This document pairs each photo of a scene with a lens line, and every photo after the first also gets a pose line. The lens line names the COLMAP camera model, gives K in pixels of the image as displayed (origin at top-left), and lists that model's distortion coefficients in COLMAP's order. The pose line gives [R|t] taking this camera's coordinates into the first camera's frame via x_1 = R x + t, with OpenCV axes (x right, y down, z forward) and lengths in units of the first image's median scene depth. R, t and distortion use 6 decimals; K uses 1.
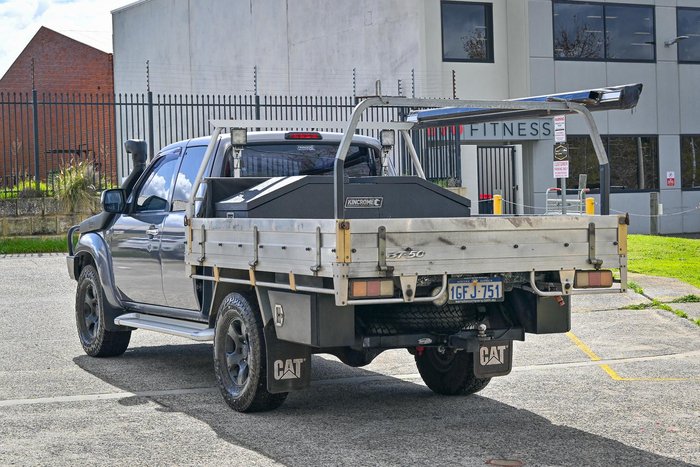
lens RADIAL K [[1458.5, 0, 350.0], [0, 1458.5, 233.5], [0, 0, 1]] dist [-0.020663, -0.121805]
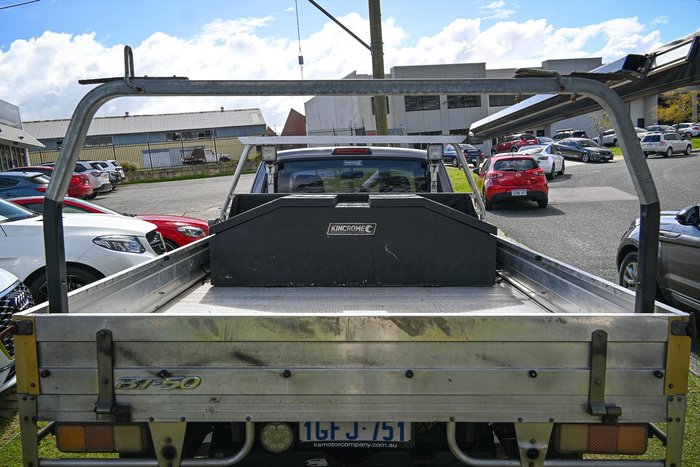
lens RADIAL K [[526.0, 0, 350.0], [0, 526.0, 233.5], [0, 0, 1]] dist [0.004010, 0.000714]
pose [[0.887471, 0.058354, -0.457155, 0.171449], [-0.016496, 0.995338, 0.095027, -0.054548], [0.460569, -0.076792, 0.884296, 0.817339]]
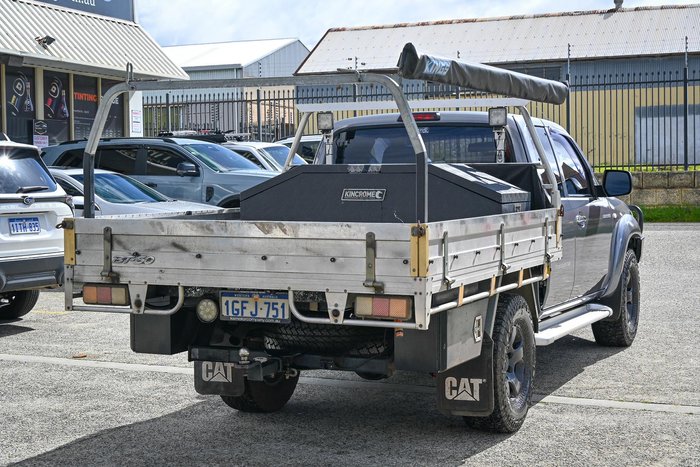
lens RADIAL K [[1250.2, 0, 350.0], [0, 1250.2, 233.5], [0, 0, 1]] dist [-0.000229, 0.103322]
pose [[0.628801, 0.047969, -0.776086, 0.666321], [-0.019078, 0.998747, 0.046273, -0.036835], [0.777333, -0.014290, 0.628928, 0.588361]]
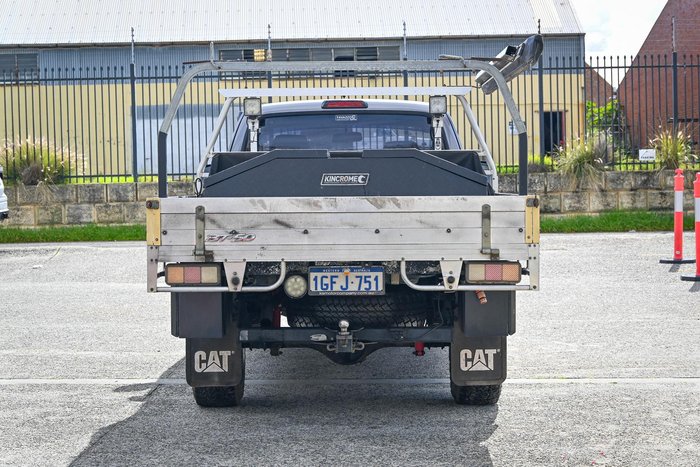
lens RADIAL K [[1630.9, 0, 350.0], [0, 1630.9, 233.5], [0, 0, 1]] dist [0.017553, 0.211446]
pose [[0.888493, 0.017840, -0.458543, 0.527391], [-0.011878, 0.999803, 0.015884, -0.004740], [0.458736, -0.008667, 0.888530, 0.138313]]
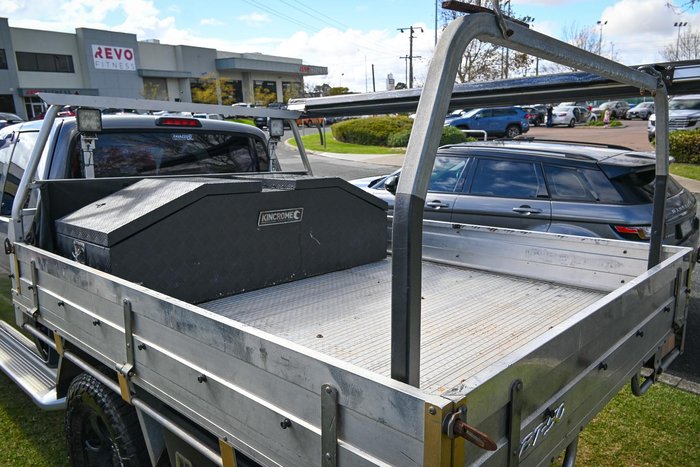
lens RADIAL K [[526.0, 0, 350.0], [0, 526.0, 233.5], [0, 0, 1]] dist [0.004010, 0.000714]
pose [[0.938392, -0.042500, 0.342949, -0.055815], [-0.002593, 0.991515, 0.129970, -0.053517], [-0.345562, -0.122852, 0.930319, 0.837227]]
